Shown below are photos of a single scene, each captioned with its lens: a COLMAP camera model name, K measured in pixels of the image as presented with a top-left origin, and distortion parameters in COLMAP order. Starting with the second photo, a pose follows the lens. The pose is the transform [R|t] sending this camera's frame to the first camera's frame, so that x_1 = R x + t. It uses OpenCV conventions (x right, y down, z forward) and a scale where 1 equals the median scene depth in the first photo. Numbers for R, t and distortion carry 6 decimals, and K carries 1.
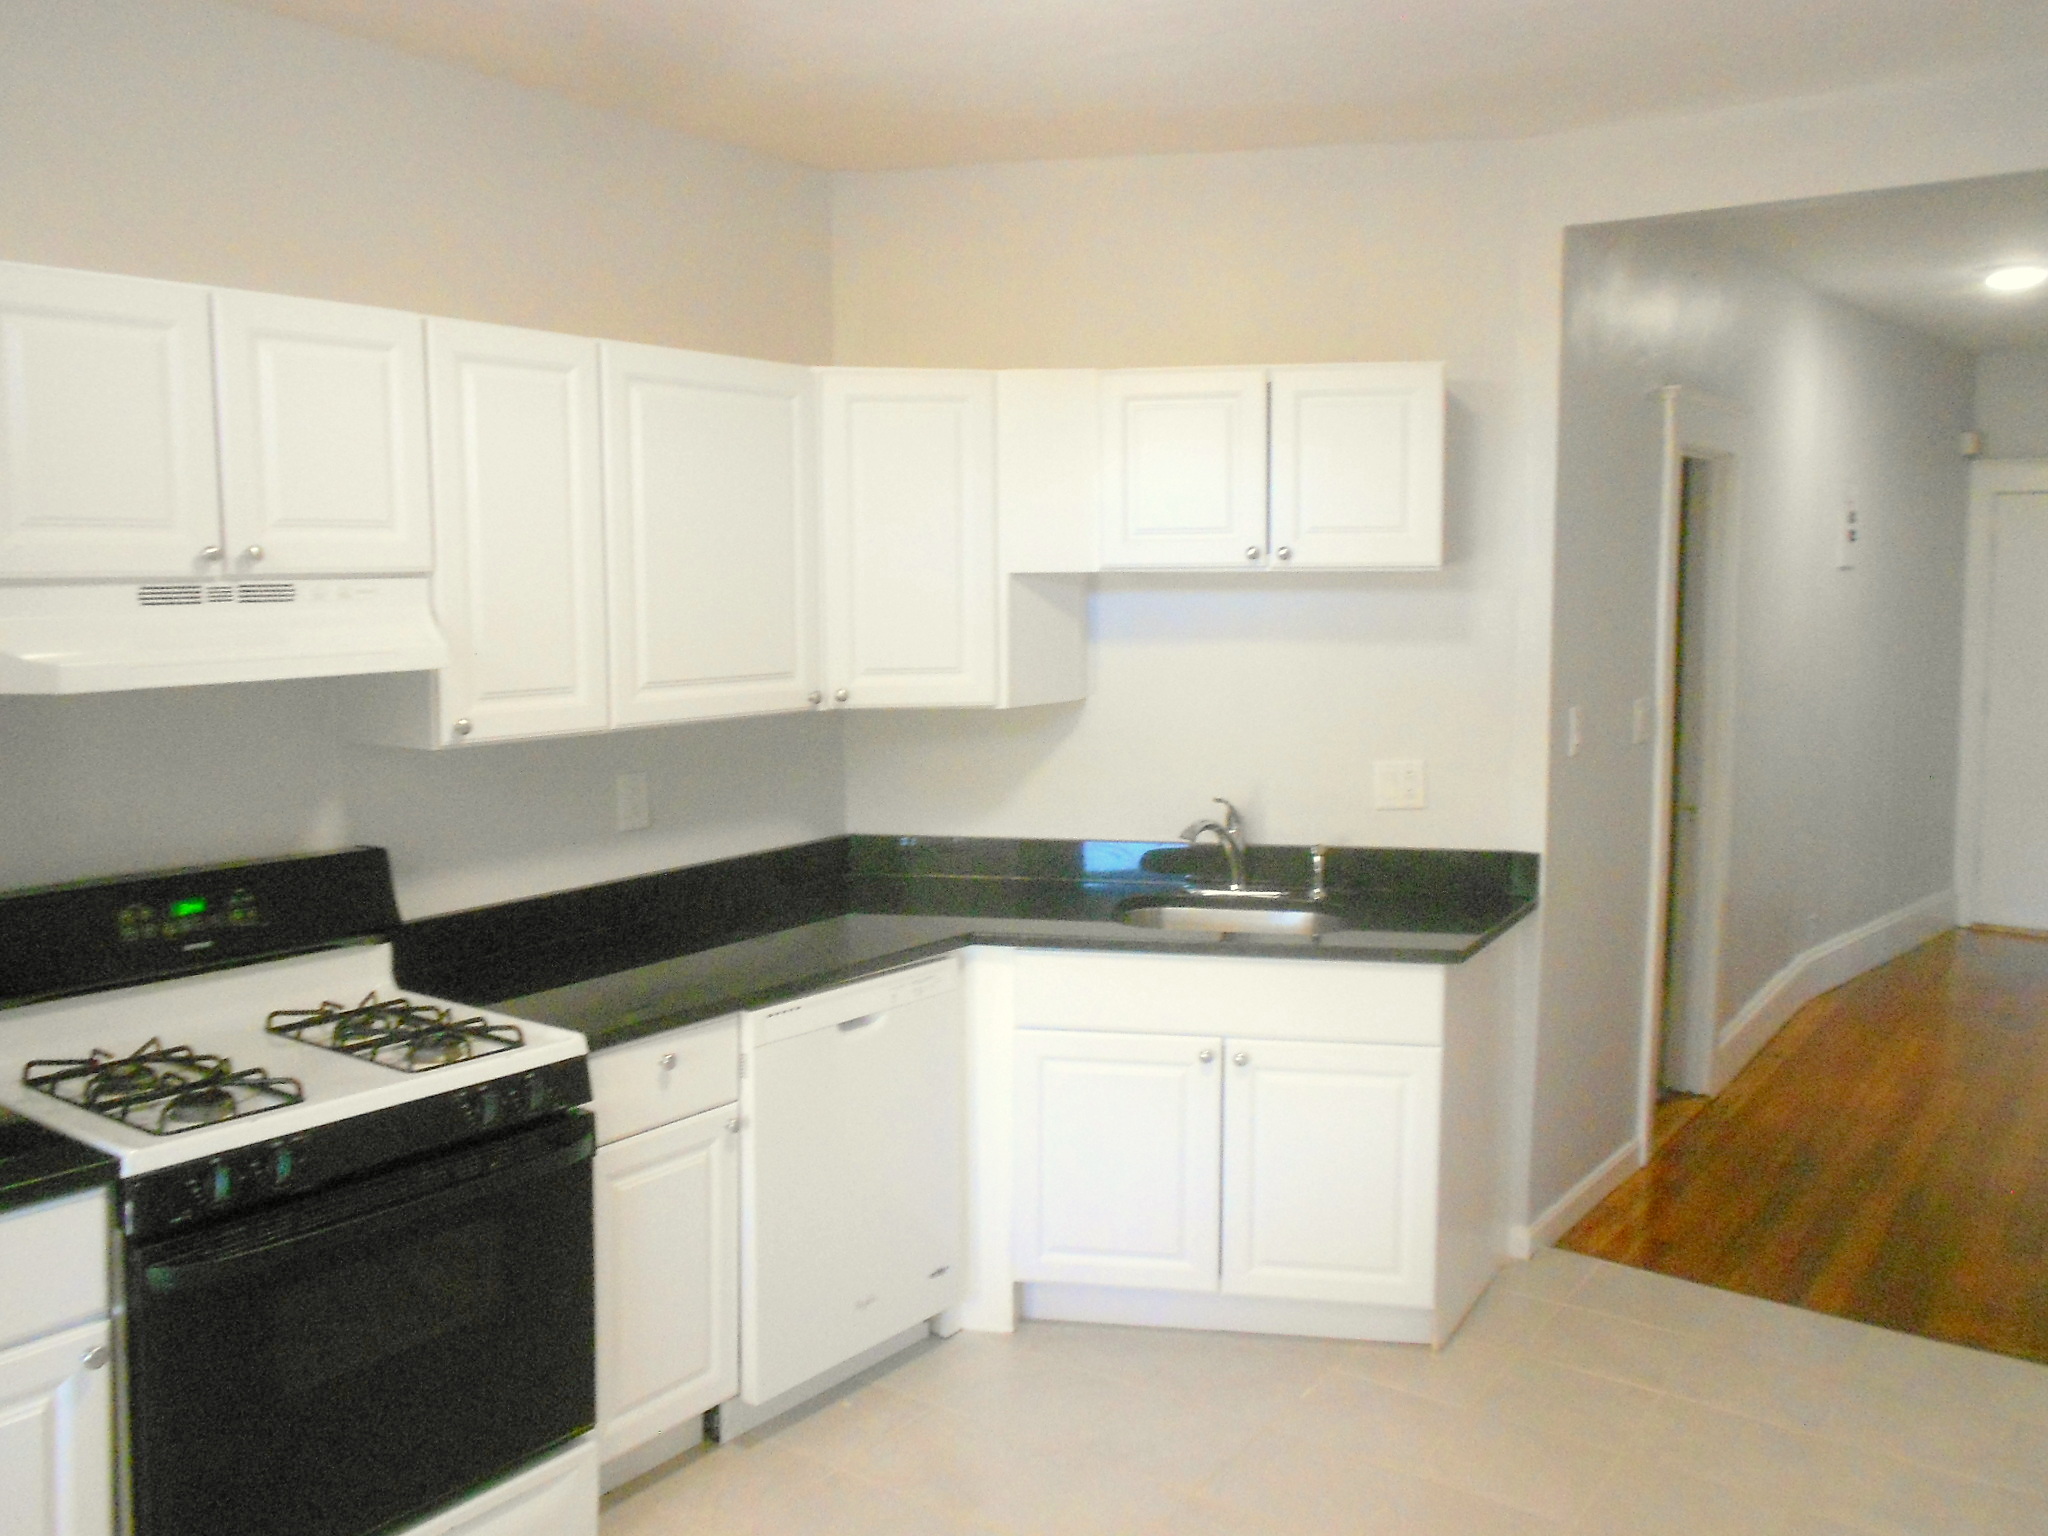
lens RADIAL K [[1739.8, 0, 1023.6], [0, 1739.8, 766.4], [0, 0, 1]] dist [0.034897, -0.031222]
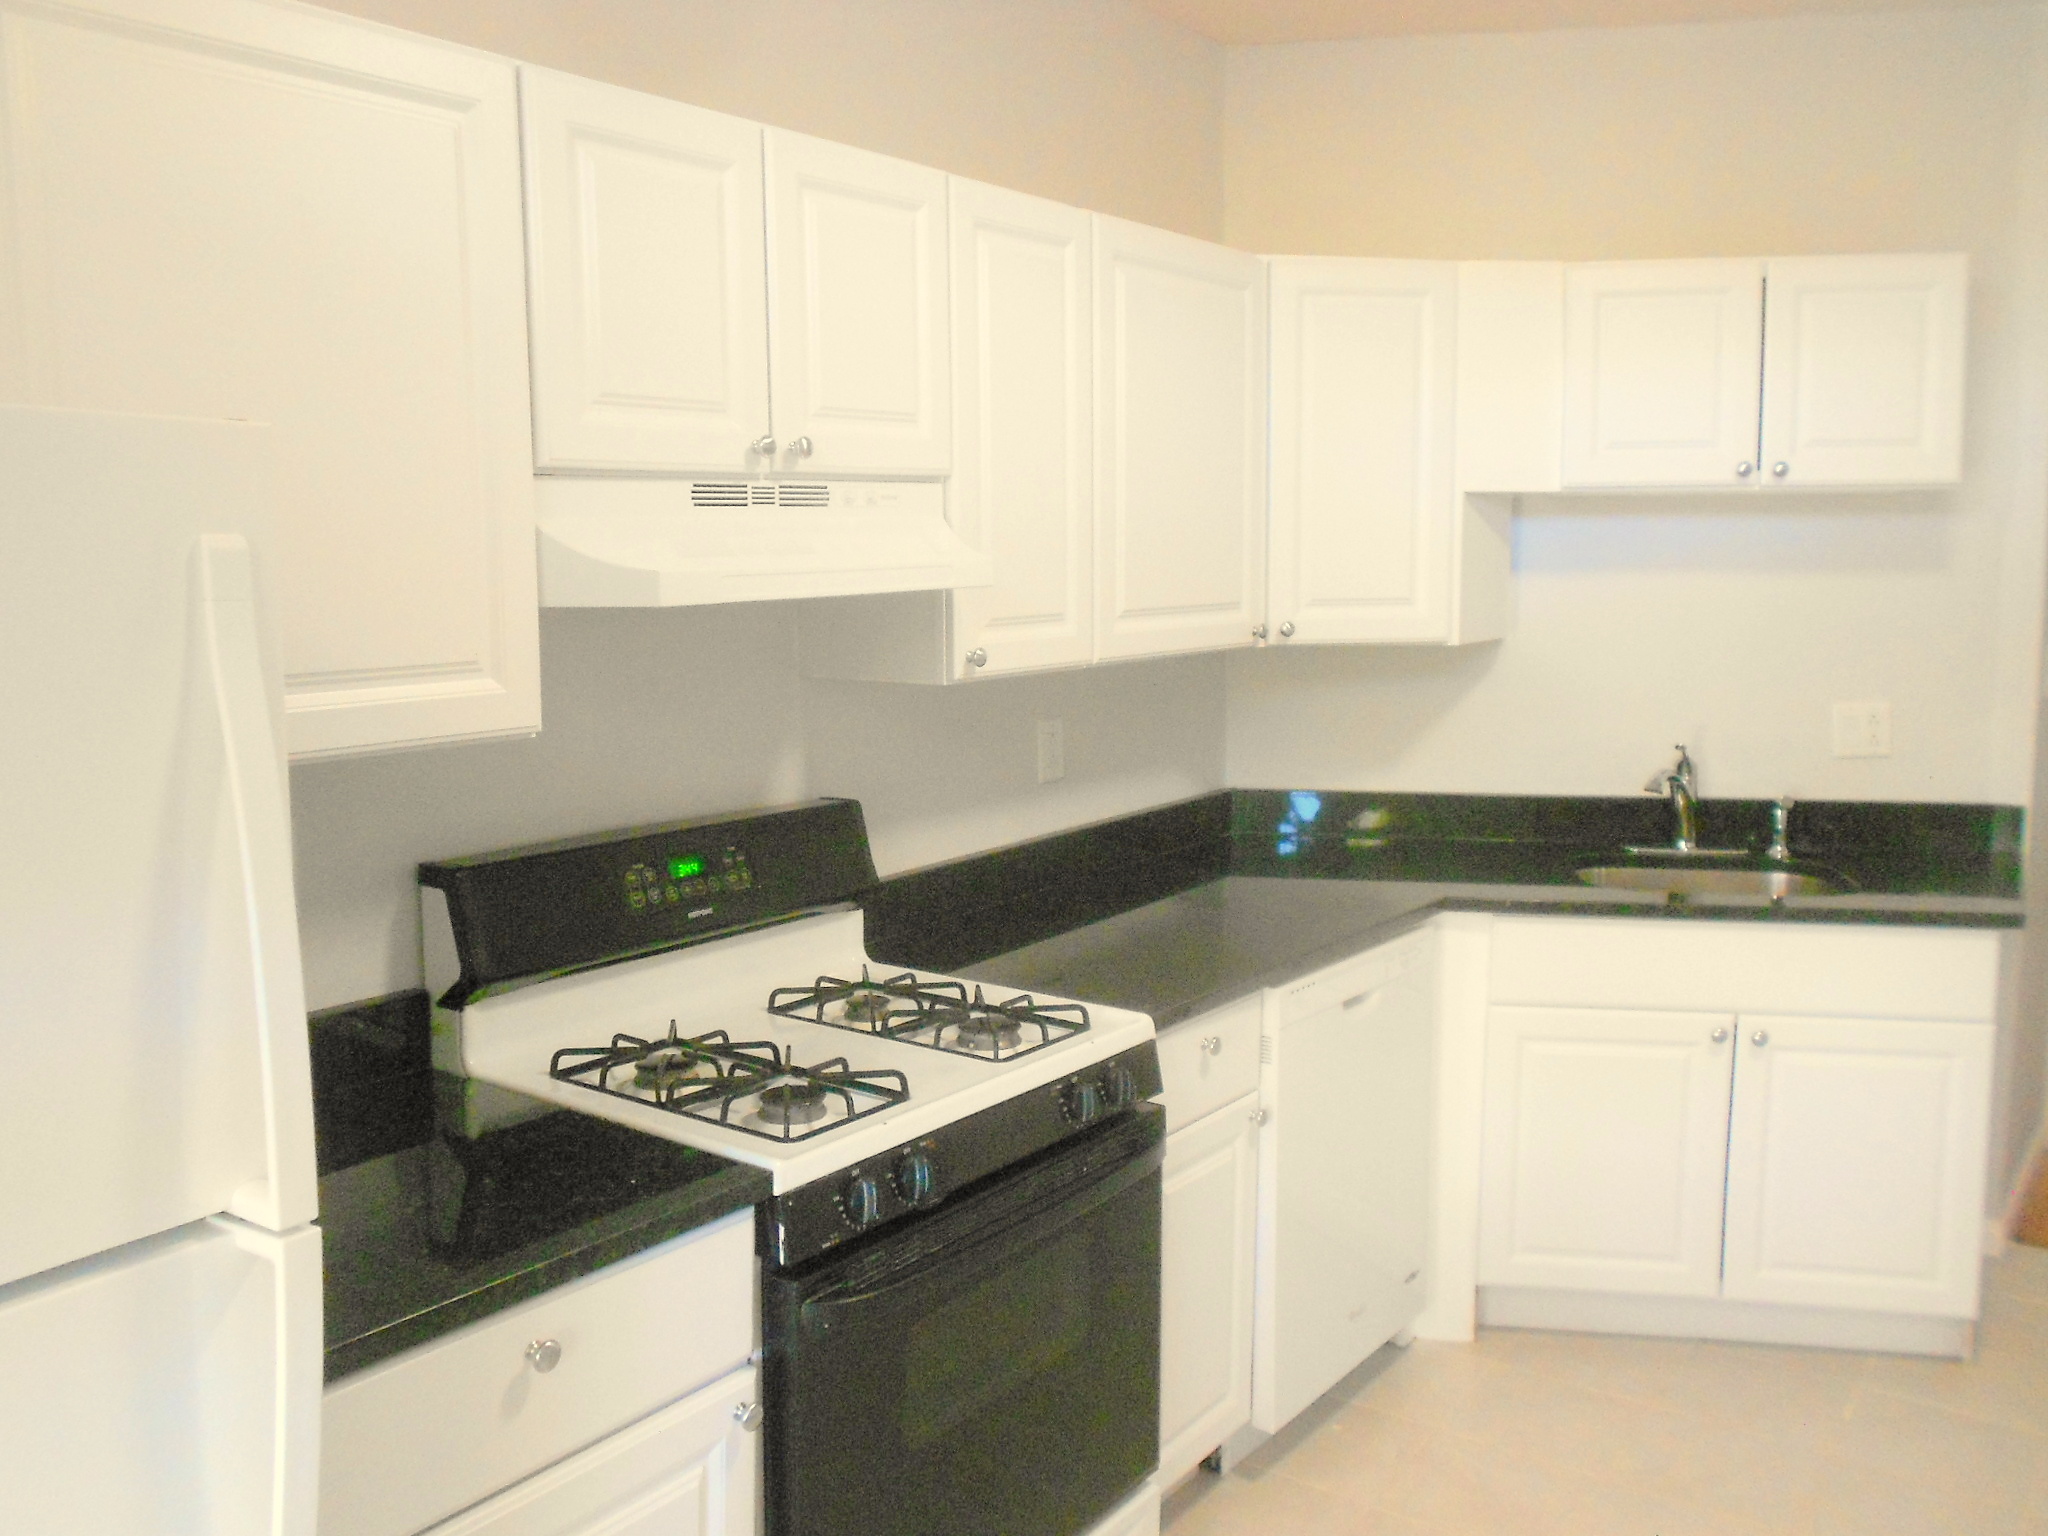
lens RADIAL K [[1739.8, 0, 1025.2], [0, 1739.8, 764.4], [0, 0, 1]] dist [0.034897, -0.031222]
pose [[0.999676, -0.000460, 0.025465, -0.274138], [-0.000037, 0.999810, 0.019504, 0.011254], [-0.025469, -0.019499, 0.999485, 0.122204]]
